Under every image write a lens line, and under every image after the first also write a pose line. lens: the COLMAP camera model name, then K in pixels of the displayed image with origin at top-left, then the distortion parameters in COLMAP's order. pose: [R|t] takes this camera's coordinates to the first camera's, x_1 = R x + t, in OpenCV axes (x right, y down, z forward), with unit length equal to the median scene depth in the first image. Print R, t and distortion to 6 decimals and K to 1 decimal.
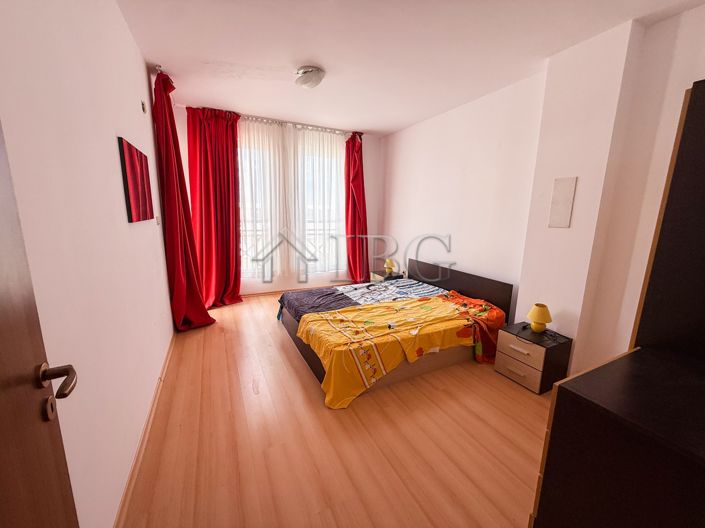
lens RADIAL K [[279.8, 0, 353.9], [0, 279.8, 262.9], [0, 0, 1]] dist [0.003509, -0.000937]
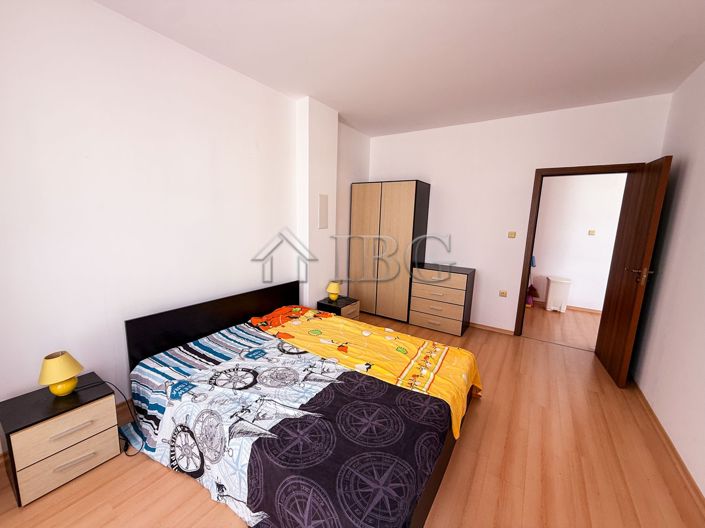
lens RADIAL K [[279.8, 0, 351.6], [0, 279.8, 266.2], [0, 0, 1]] dist [0.003509, -0.000937]
pose [[-0.498483, -0.185324, 0.846859, -1.143485], [0.112456, 0.954804, 0.275141, -0.606701], [-0.859575, 0.232387, -0.455113, 2.959210]]
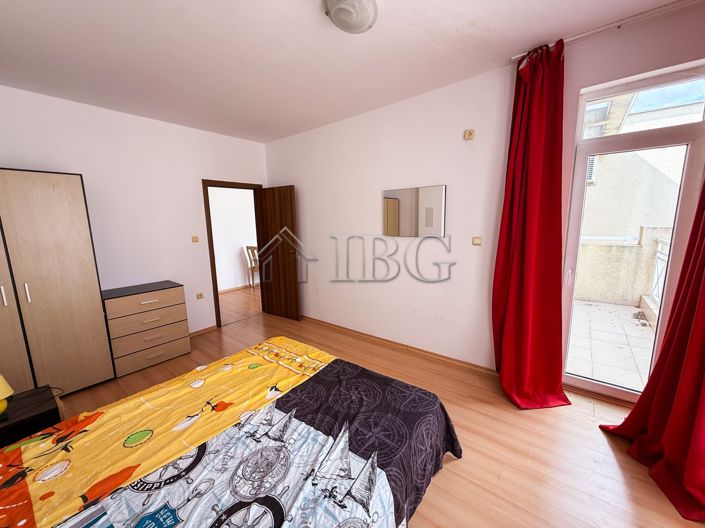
lens RADIAL K [[279.8, 0, 353.4], [0, 279.8, 263.1], [0, 0, 1]] dist [0.003509, -0.000937]
pose [[-0.905519, 0.066201, -0.419110, 0.241277], [-0.070993, 0.950191, 0.303474, -0.725268], [0.418325, 0.304556, -0.855716, 3.521498]]
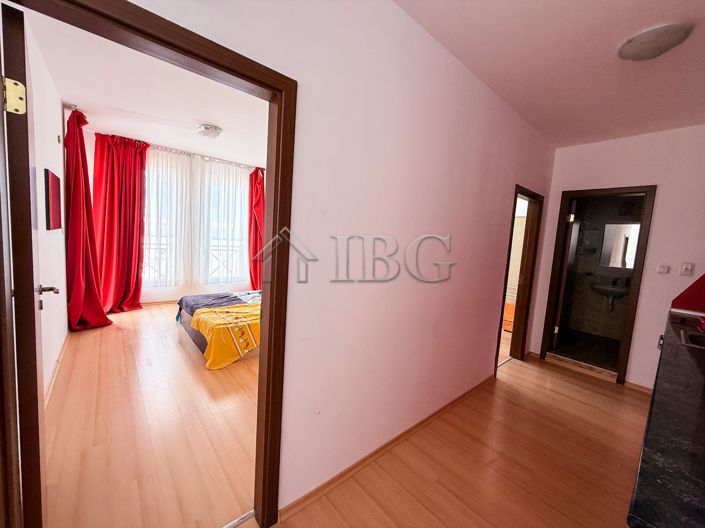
lens RADIAL K [[279.8, 0, 352.6], [0, 279.8, 264.7], [0, 0, 1]] dist [0.003509, -0.000937]
pose [[0.967238, 0.023831, 0.252751, 0.131131], [-0.004817, 0.997128, -0.075581, 0.054609], [-0.253827, 0.071888, 0.964575, -0.310460]]
